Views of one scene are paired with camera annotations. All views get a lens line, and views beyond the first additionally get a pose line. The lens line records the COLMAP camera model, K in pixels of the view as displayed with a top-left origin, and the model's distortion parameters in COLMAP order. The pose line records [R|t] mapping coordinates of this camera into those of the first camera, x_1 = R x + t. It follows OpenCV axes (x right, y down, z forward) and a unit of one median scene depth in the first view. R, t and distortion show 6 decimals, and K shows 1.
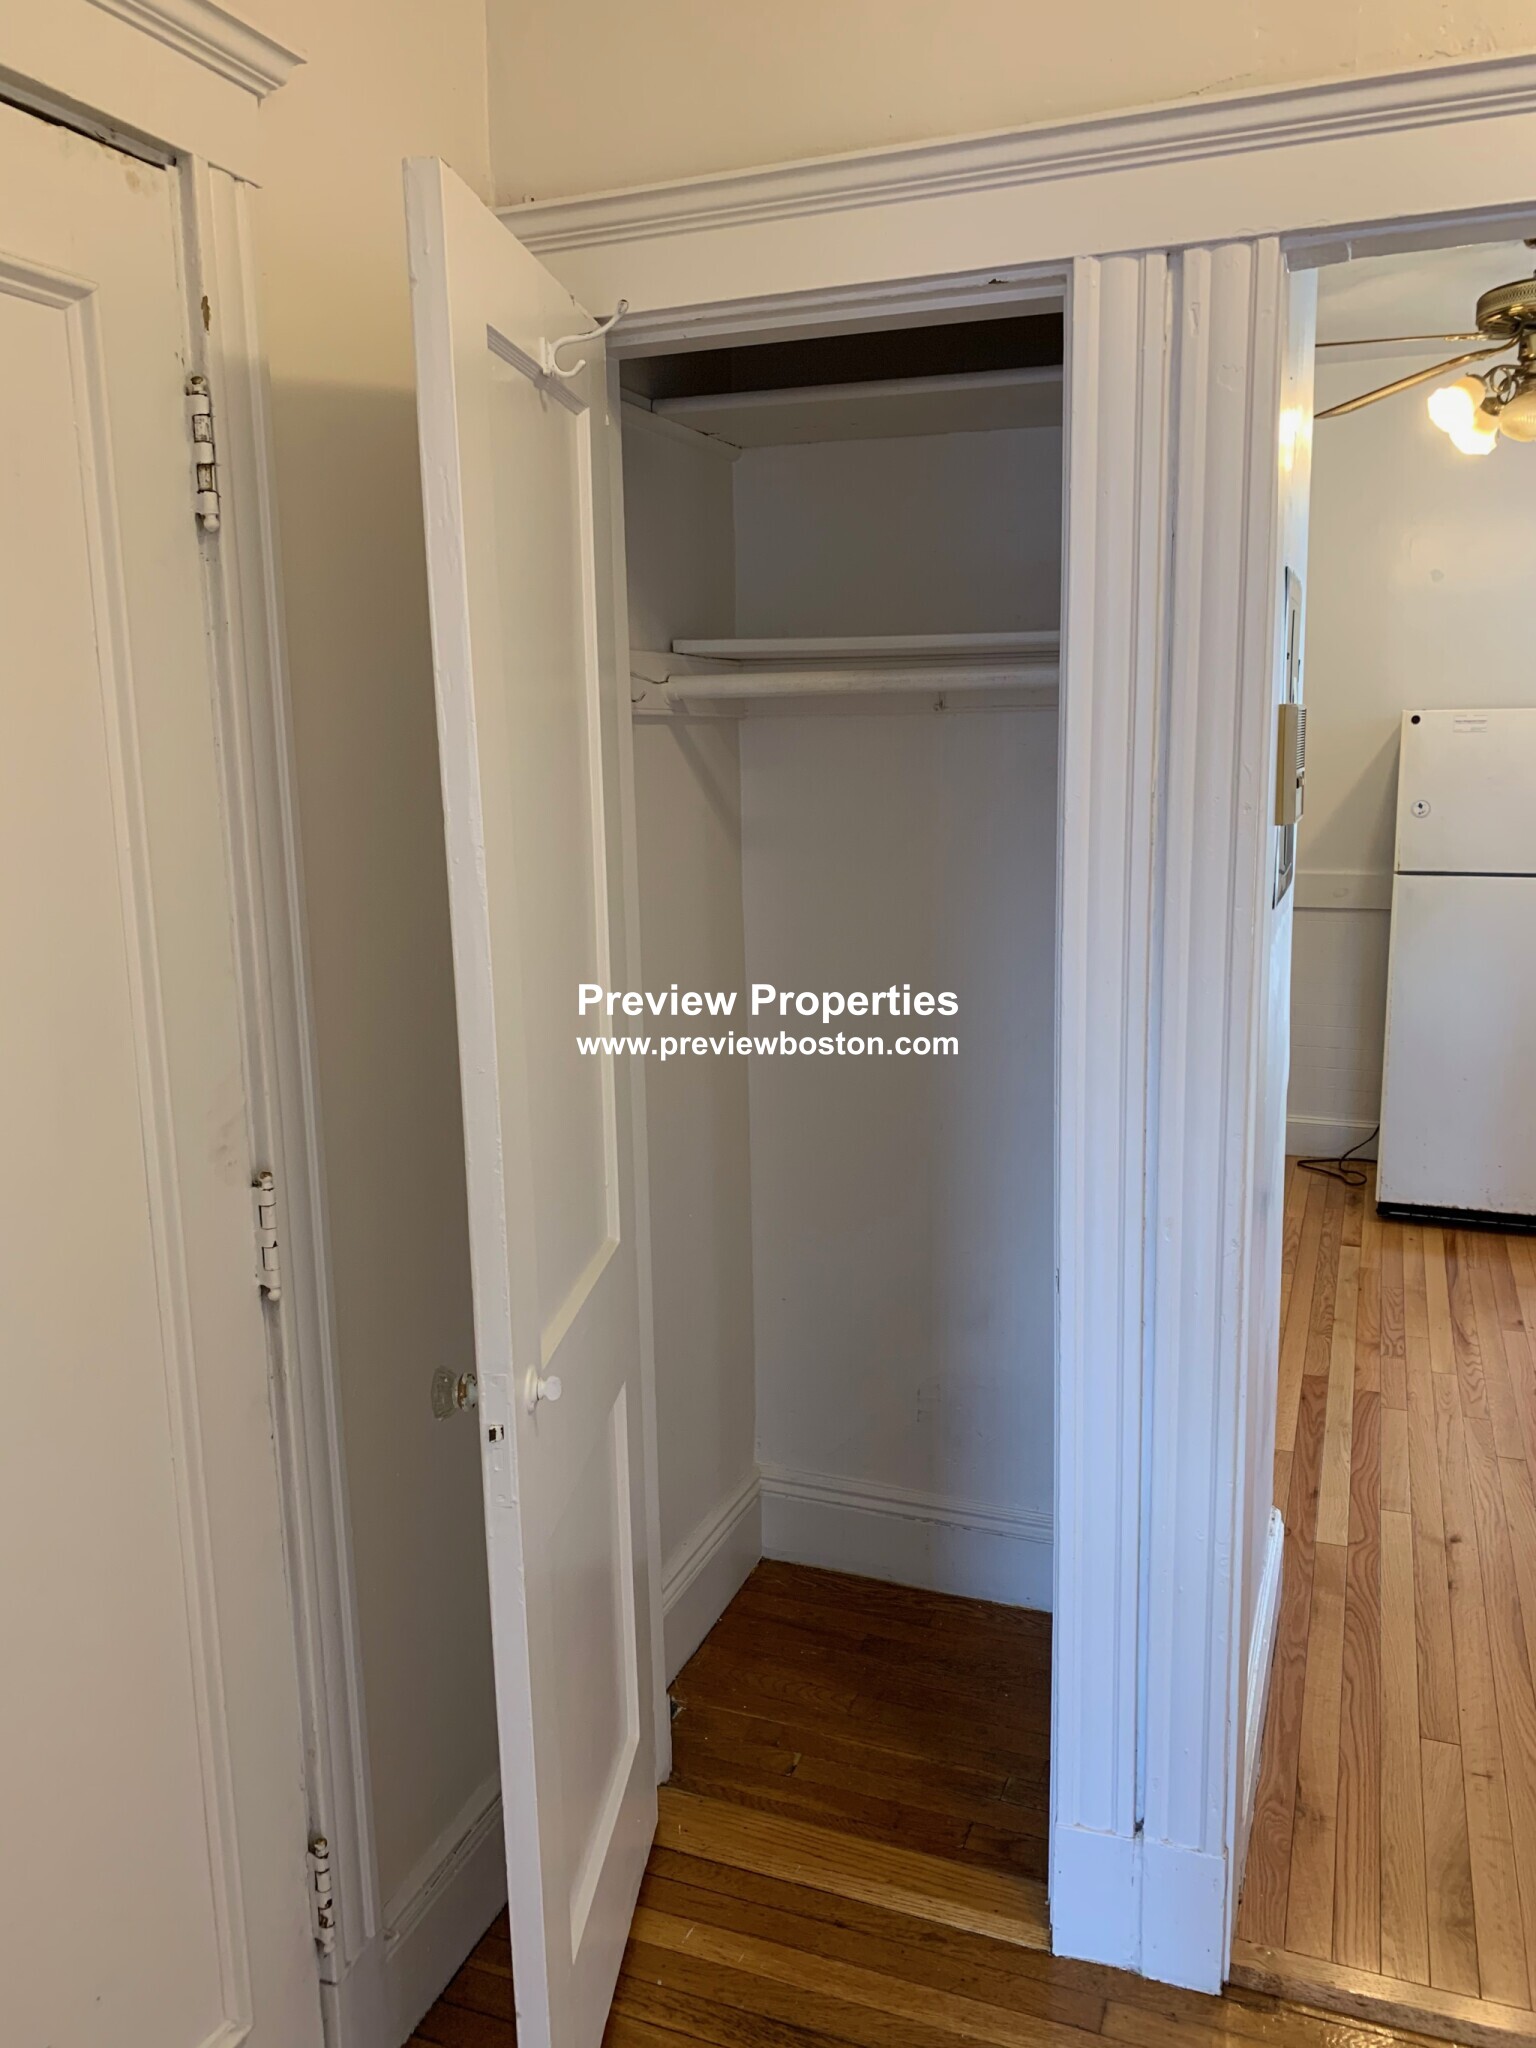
lens RADIAL K [[1576.4, 0, 770.0], [0, 1576.4, 1015.0], [0, 0, 1]] dist [0.017575, -0.012838]
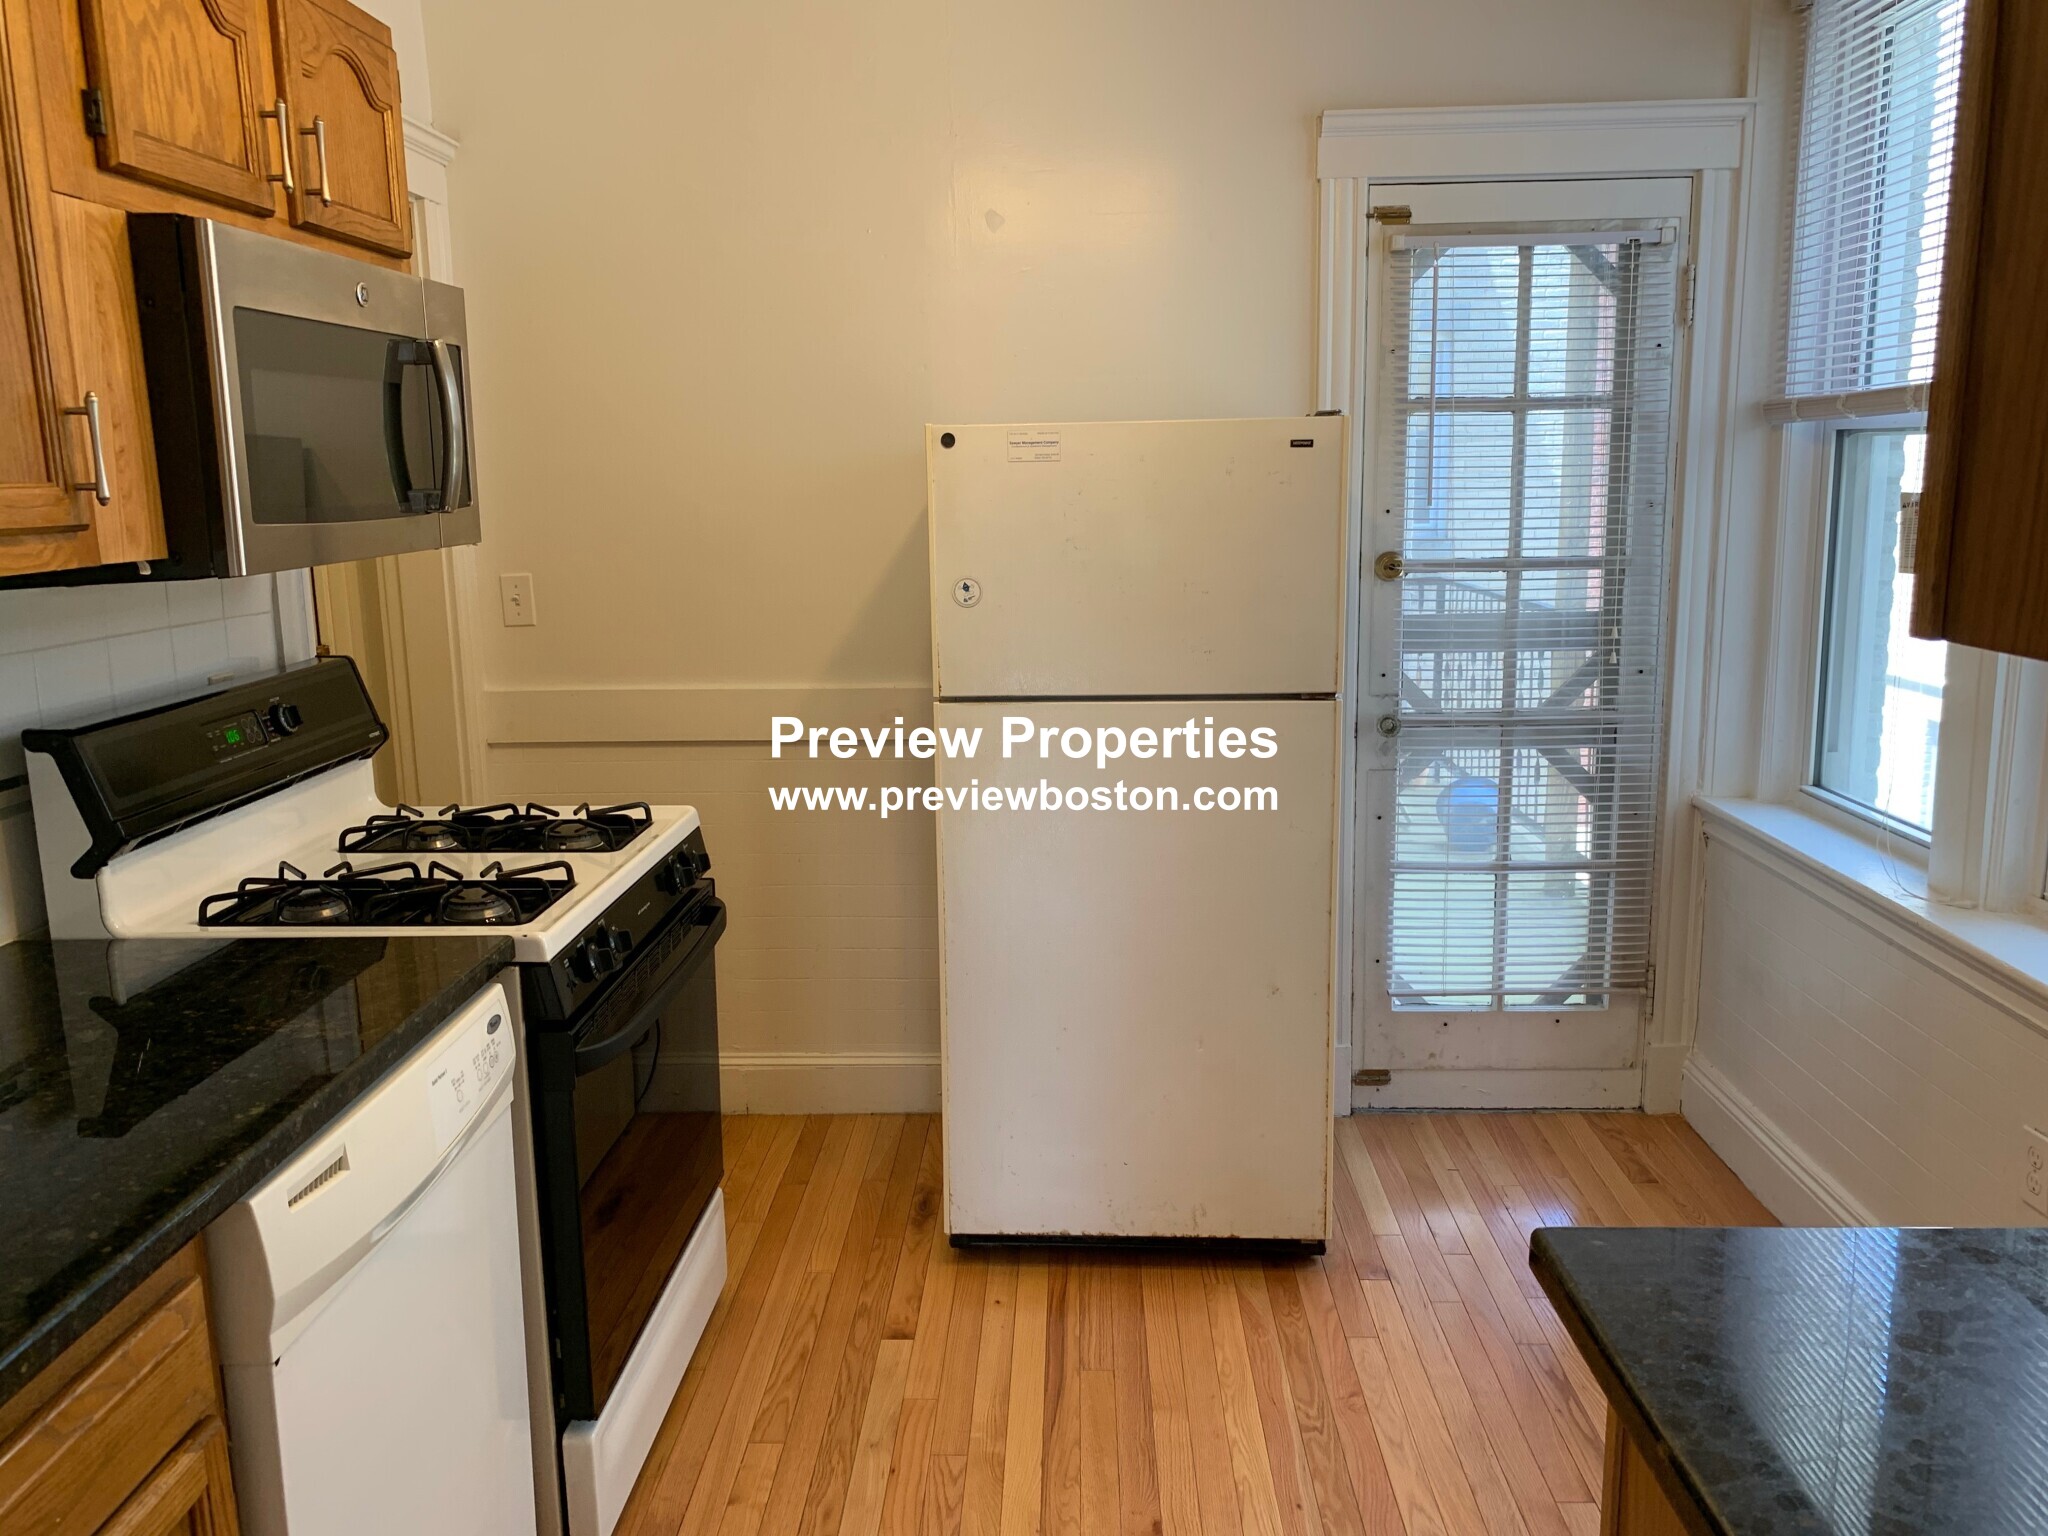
lens RADIAL K [[1576.4, 0, 1011.5], [0, 1576.4, 778.1], [0, 0, 1]] dist [0.017575, -0.012838]
pose [[0.947694, -0.056013, 0.314228, 0.233901], [0.053550, 0.998429, 0.016472, -0.068723], [-0.314657, 0.001216, 0.949205, 0.428615]]
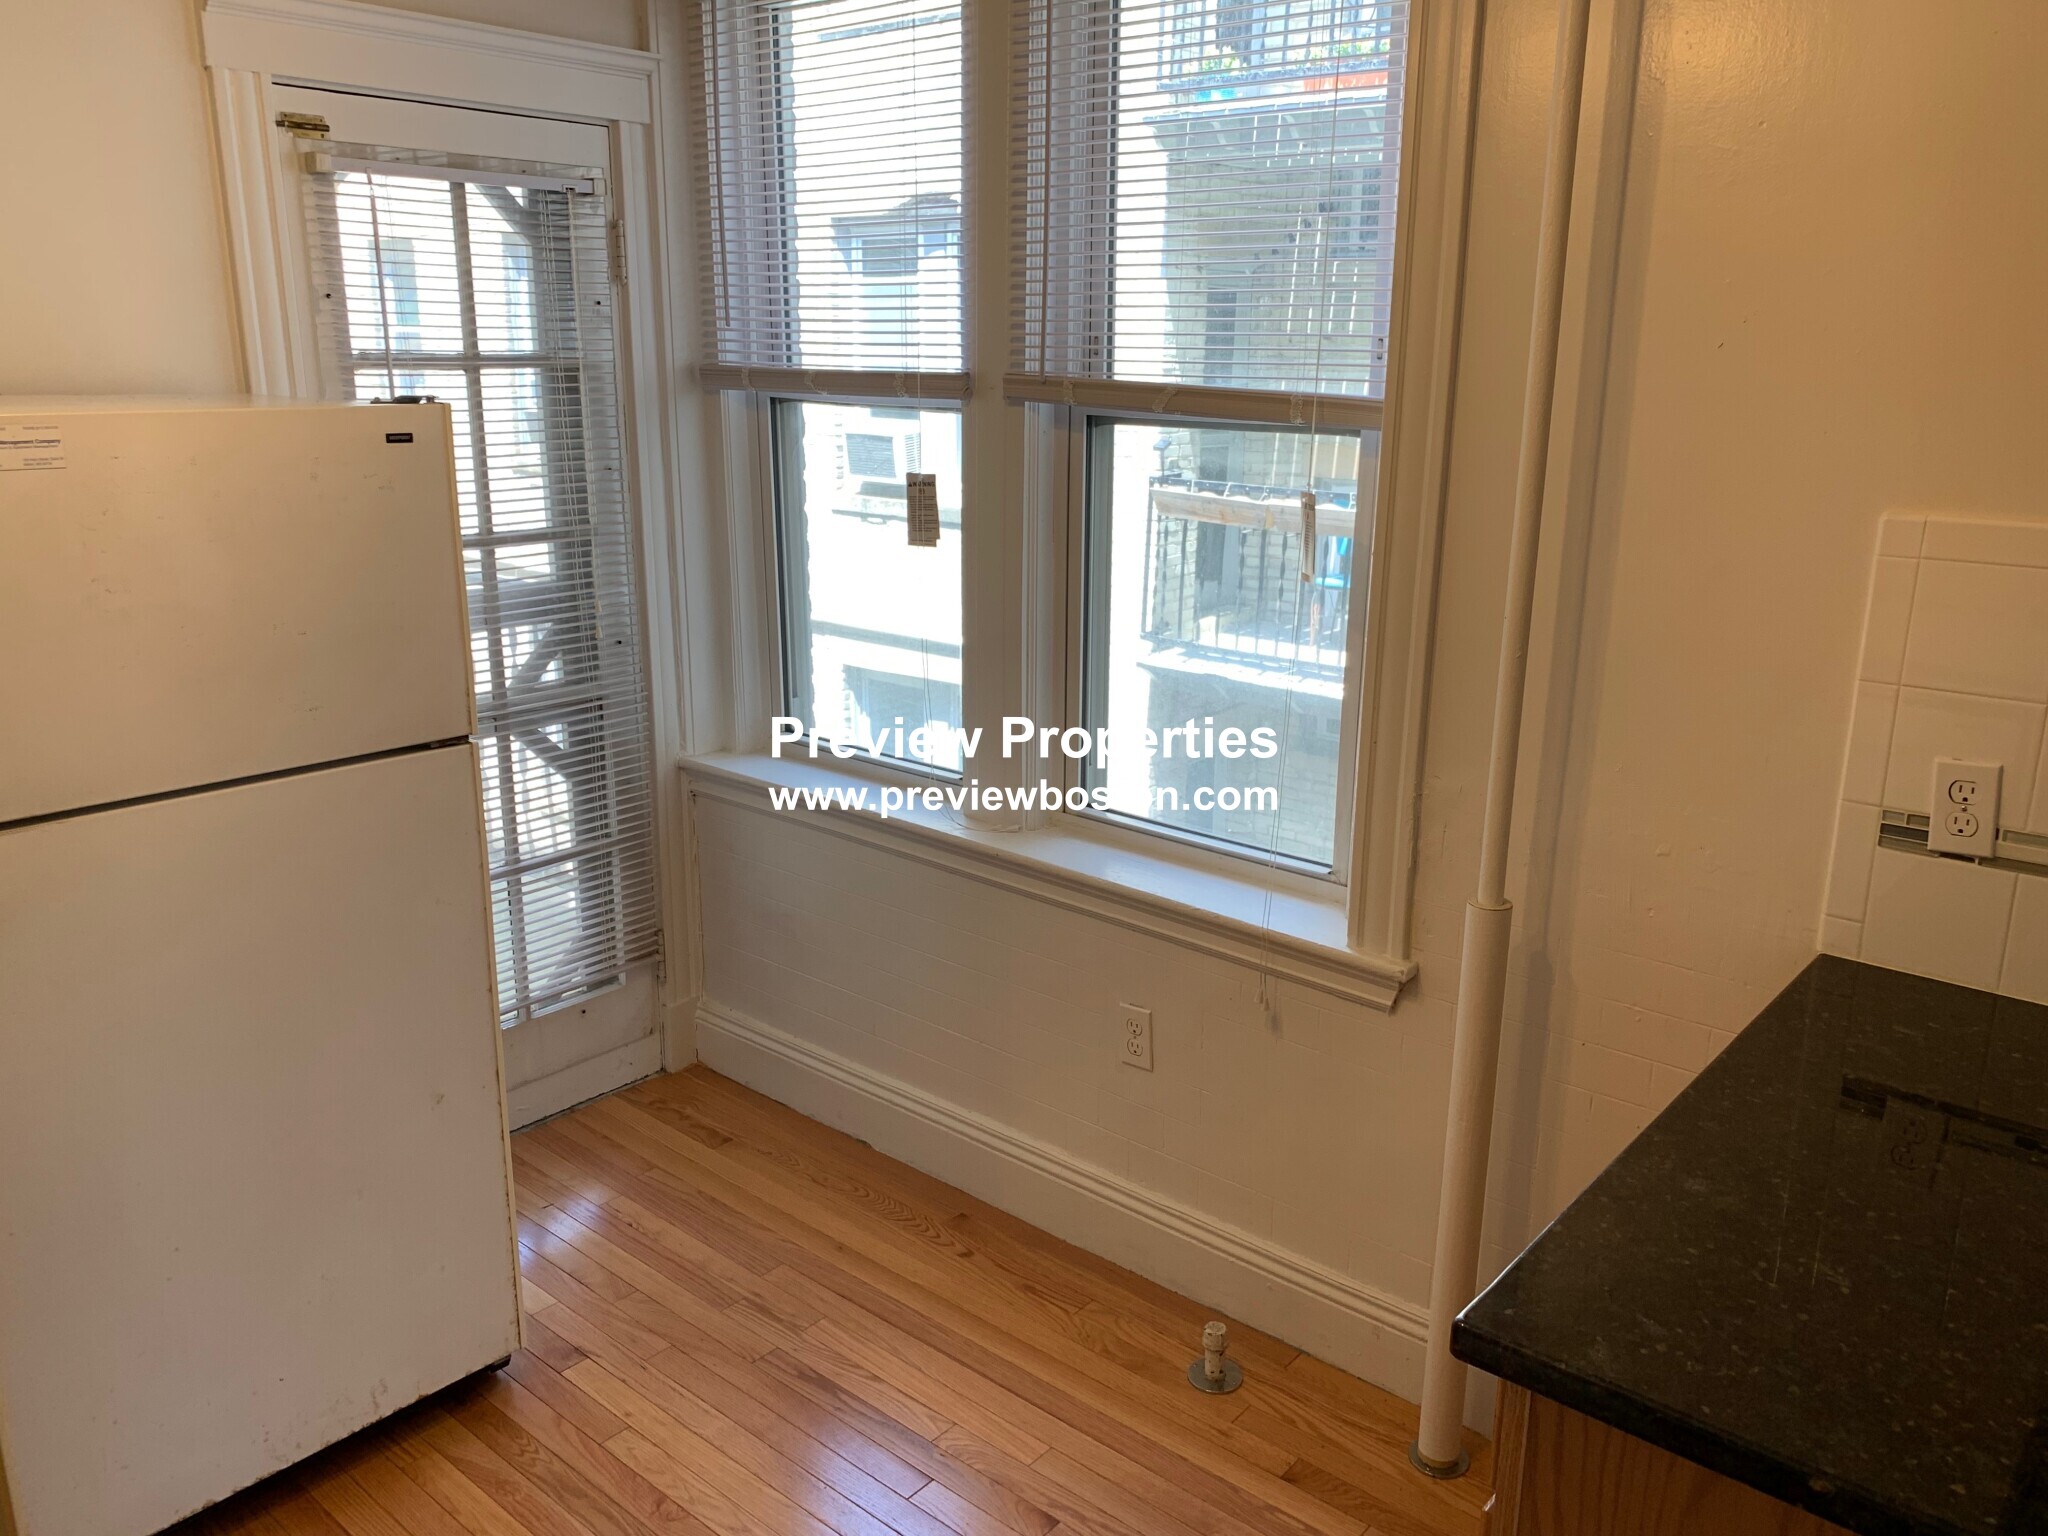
lens RADIAL K [[1576.4, 0, 1013.8], [0, 1576.4, 767.7], [0, 0, 1]] dist [0.017575, -0.012838]
pose [[0.334811, -0.223993, 0.915275, 0.142027], [0.149080, 0.971694, 0.183266, -0.137551], [-0.930417, 0.075090, 0.358727, 0.611505]]
